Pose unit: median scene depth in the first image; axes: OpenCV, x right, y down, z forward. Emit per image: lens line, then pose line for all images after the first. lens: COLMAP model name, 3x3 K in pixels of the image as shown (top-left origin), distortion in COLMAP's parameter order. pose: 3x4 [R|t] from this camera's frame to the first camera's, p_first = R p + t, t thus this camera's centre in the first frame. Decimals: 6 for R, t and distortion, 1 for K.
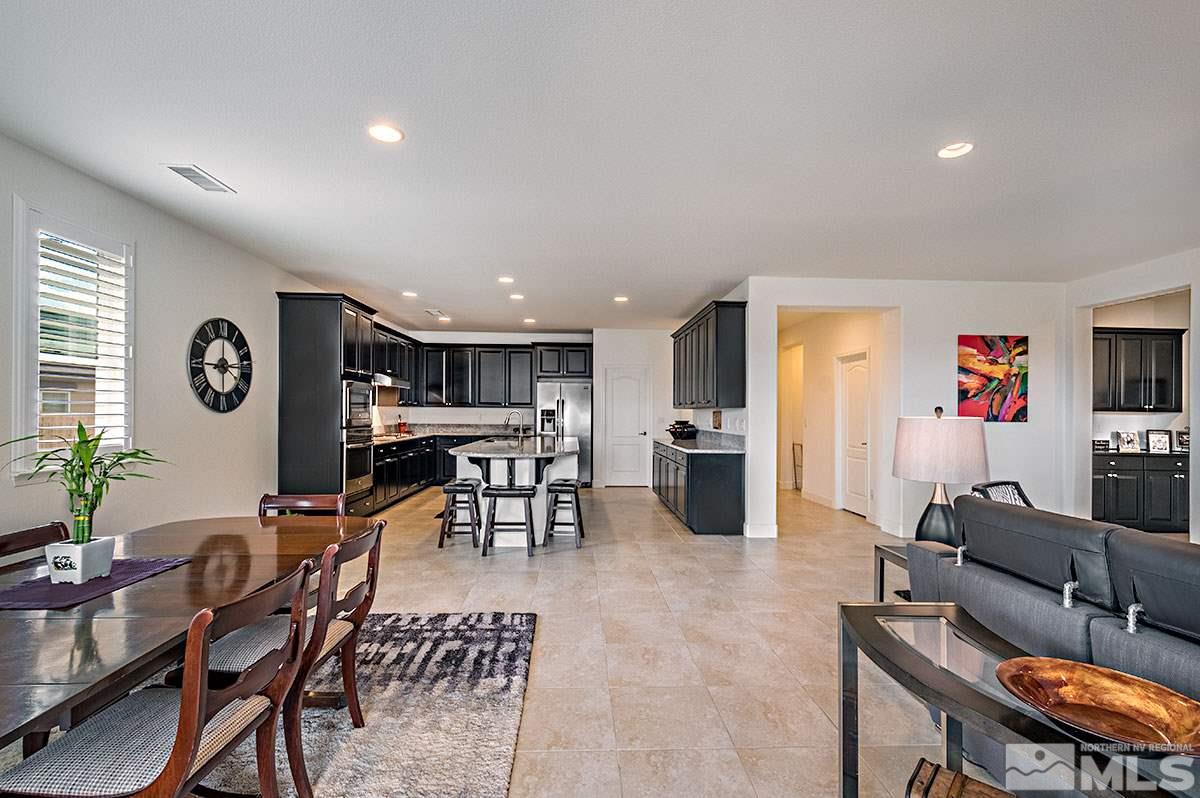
lens RADIAL K [[537.7, 0, 598.8], [0, 537.7, 411.7], [0, 0, 1]] dist [0.008165, 0.000154]
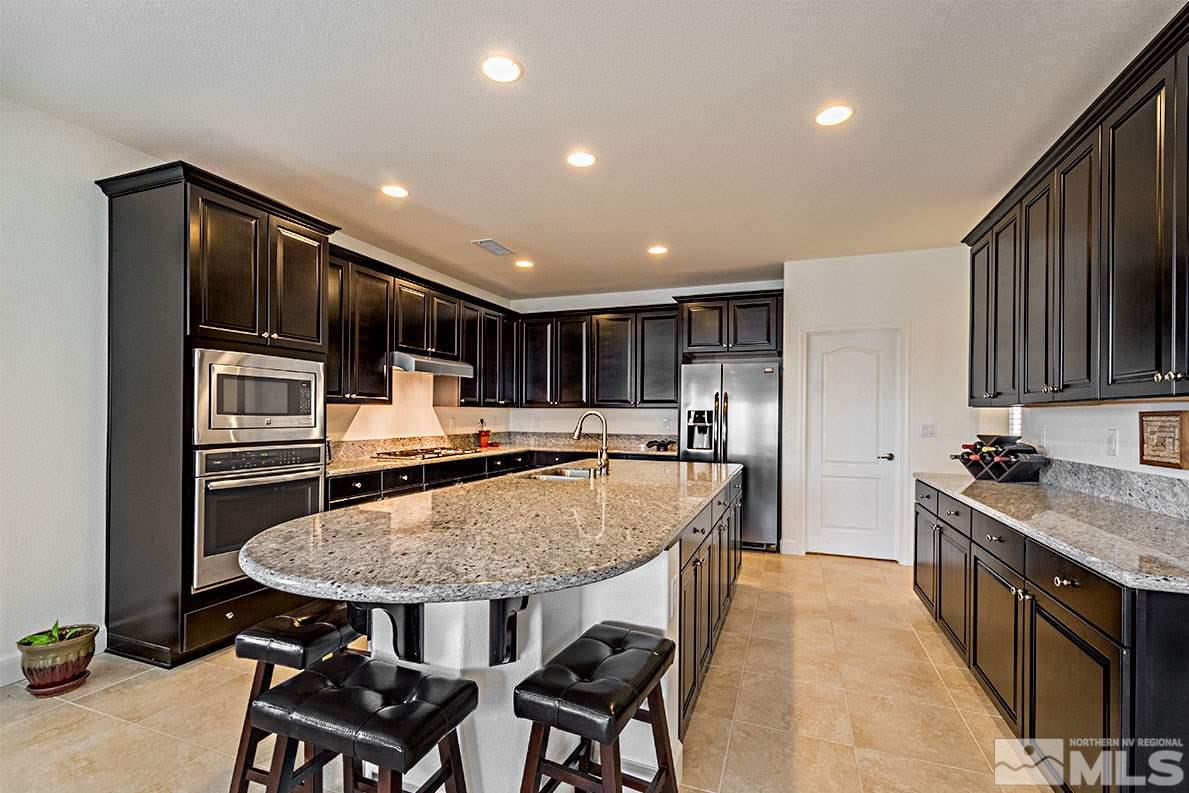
lens RADIAL K [[532.8, 0, 599.7], [0, 532.8, 417.0], [0, 0, 1]] dist [0.008165, 0.000154]
pose [[0.924259, 0.000546, -0.381766, 0.025127], [0.000032, 0.999999, 0.001508, 0.001941], [0.381766, -0.001406, 0.924258, 0.427709]]
